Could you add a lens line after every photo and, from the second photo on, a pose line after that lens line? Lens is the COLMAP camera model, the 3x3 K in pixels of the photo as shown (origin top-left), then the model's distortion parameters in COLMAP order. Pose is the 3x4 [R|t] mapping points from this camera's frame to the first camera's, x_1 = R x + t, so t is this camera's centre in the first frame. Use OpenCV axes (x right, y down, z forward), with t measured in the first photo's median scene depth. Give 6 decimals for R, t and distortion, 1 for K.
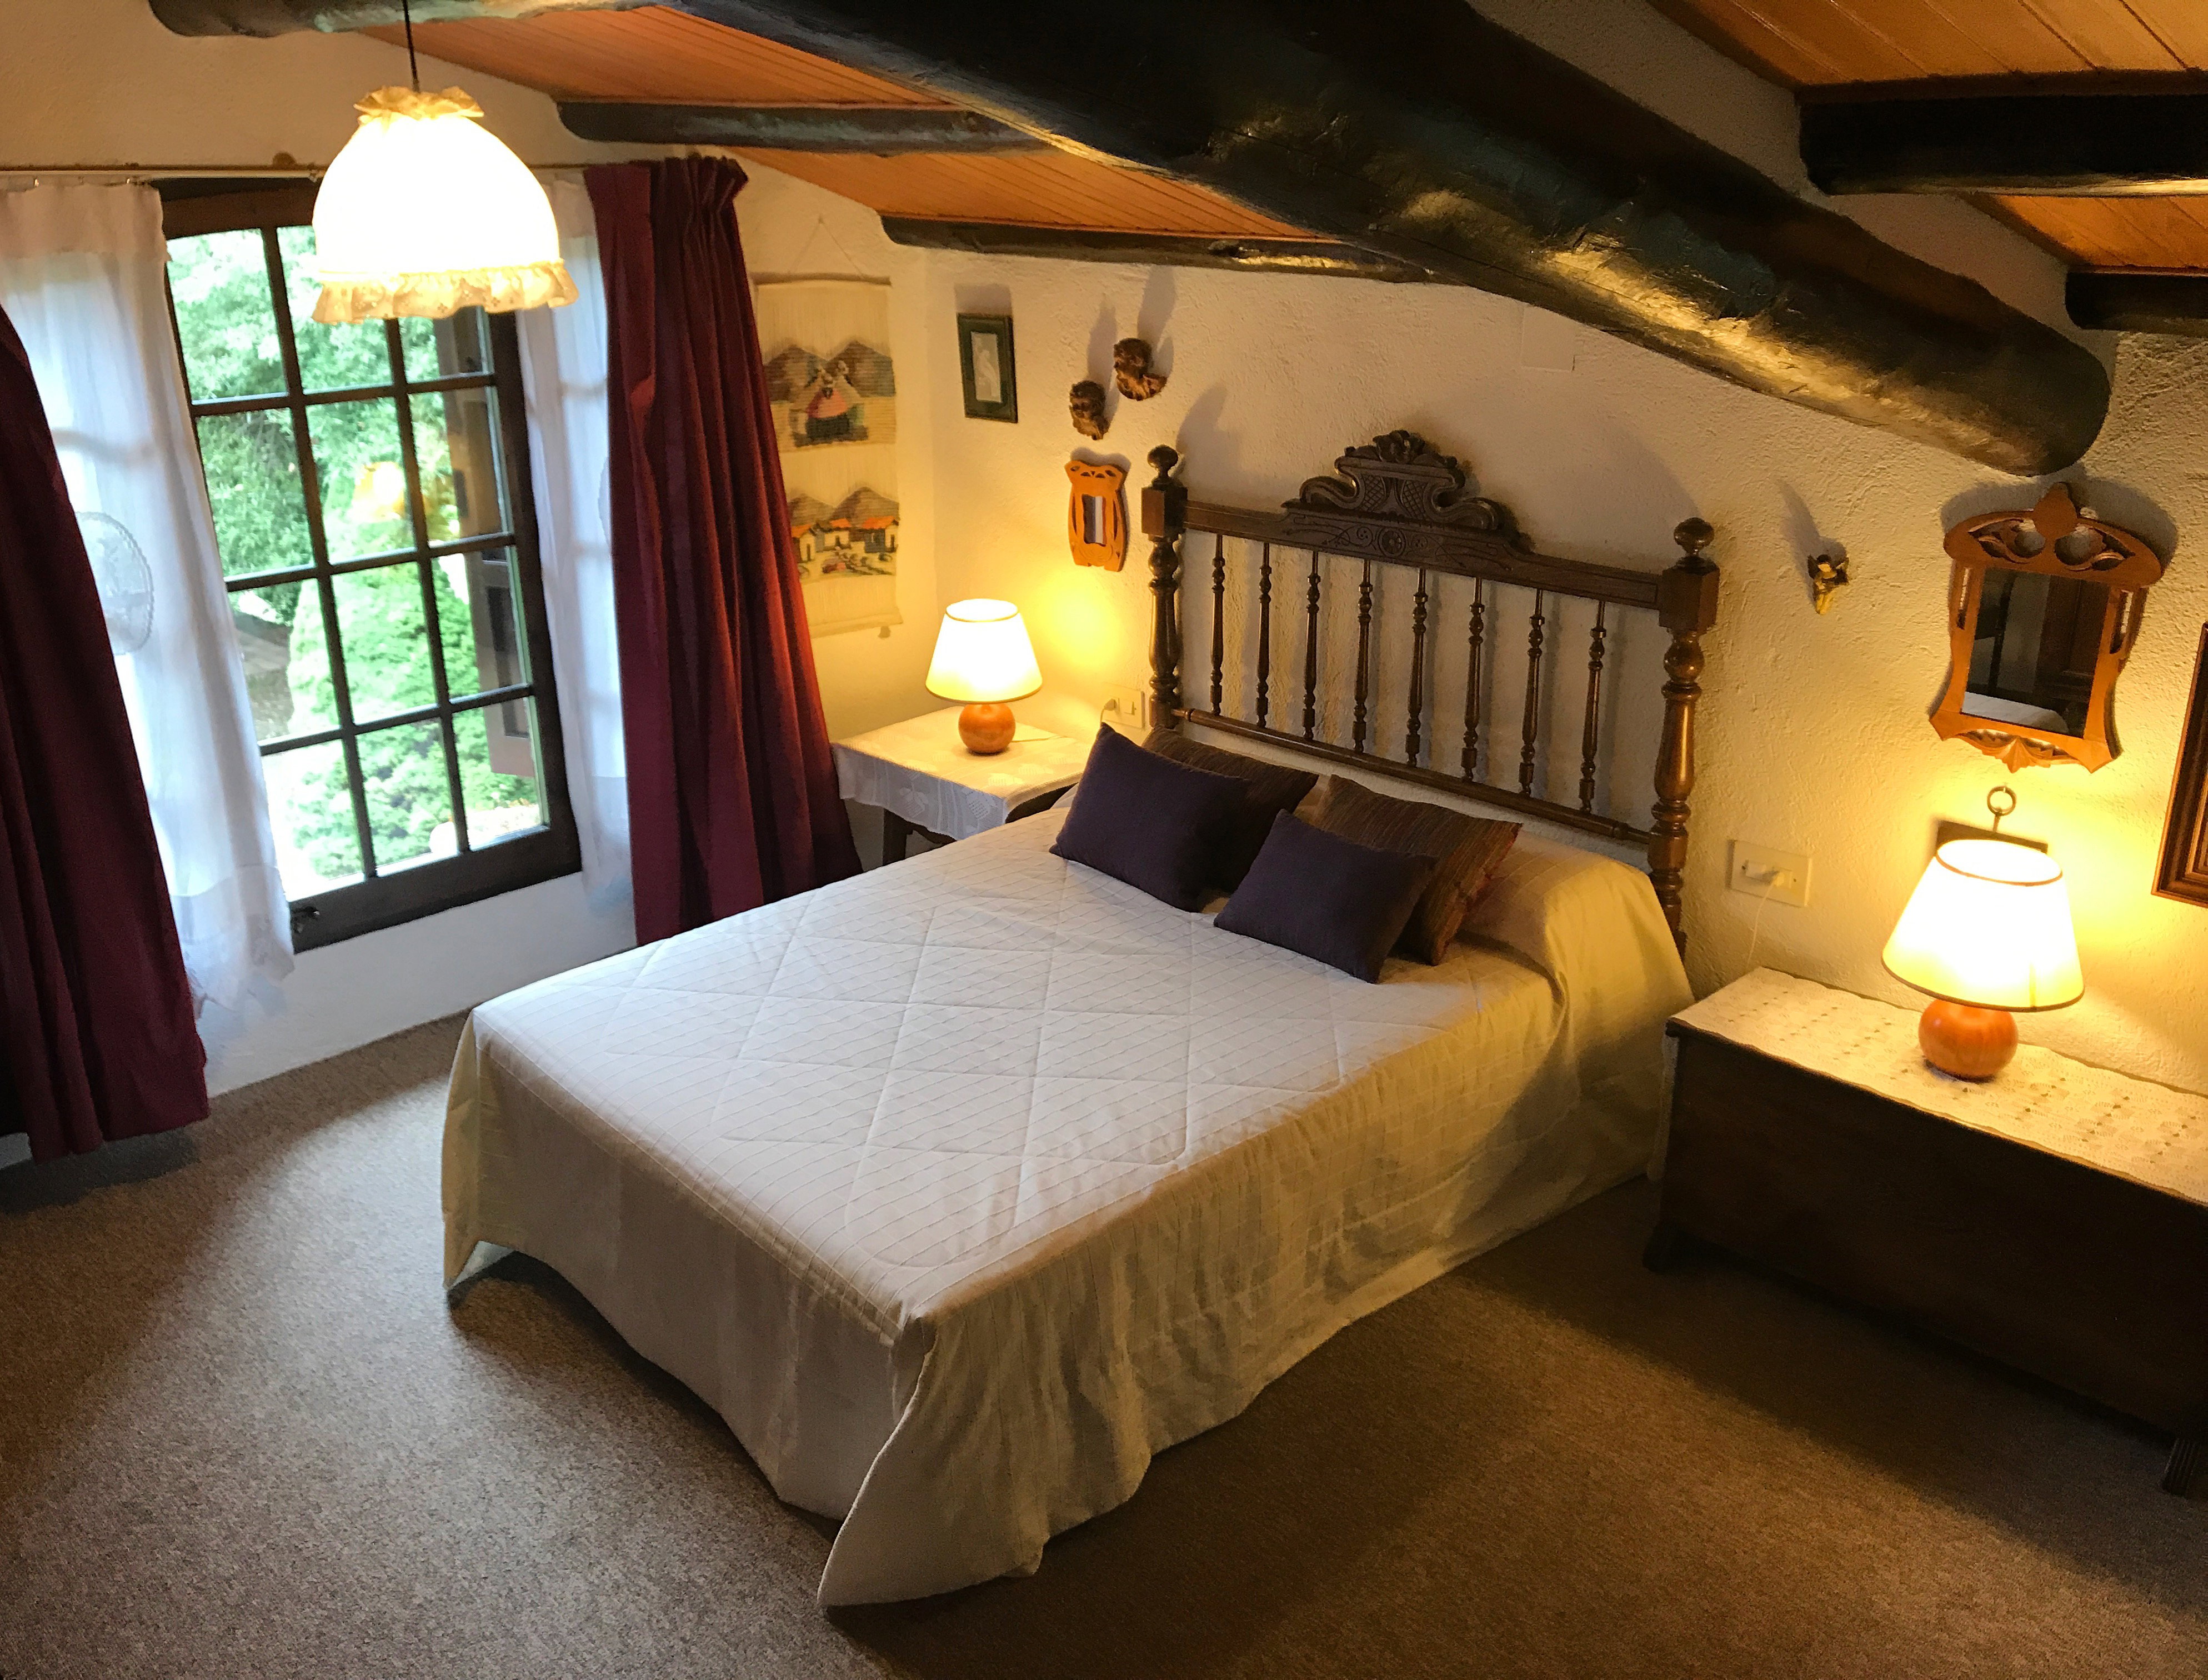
lens RADIAL K [[1925.2, 0, 1100.8], [0, 1925.2, 851.4], [0, 0, 1]] dist [-0.017957, -0.010925]
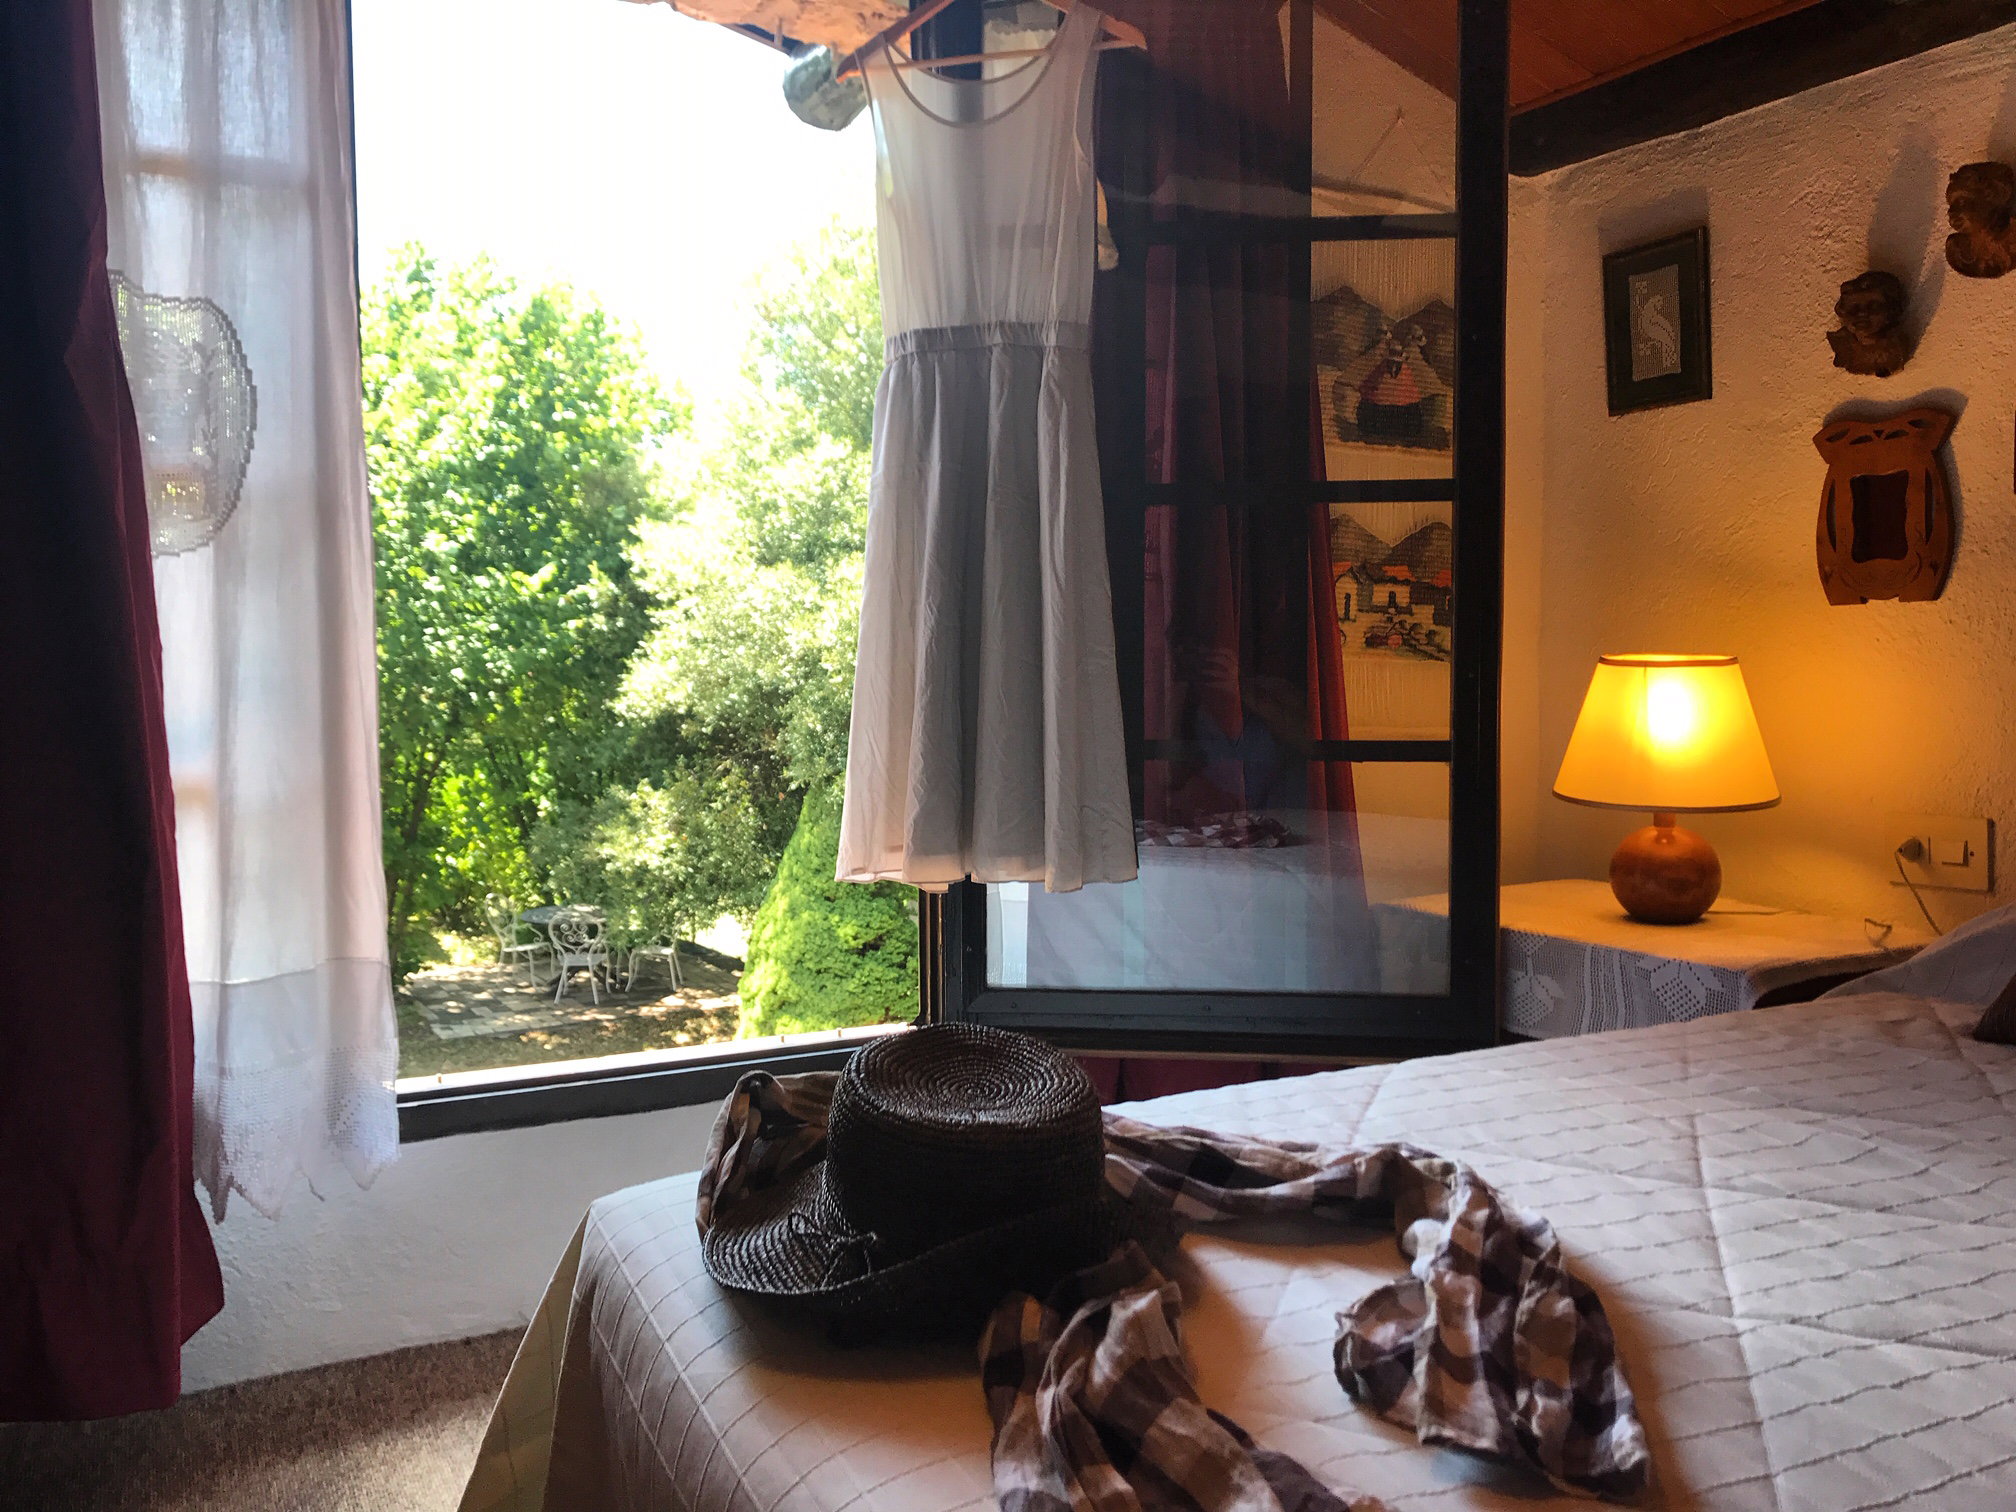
lens RADIAL K [[1676.9, 0, 1026.6], [0, 1676.9, 760.9], [0, 0, 1]] dist [0.040905, -0.008537]
pose [[0.959915, 0.024236, -0.279241, -0.098855], [-0.106686, 0.952859, -0.284040, 0.061659], [0.259193, 0.302445, 0.917249, 0.487836]]
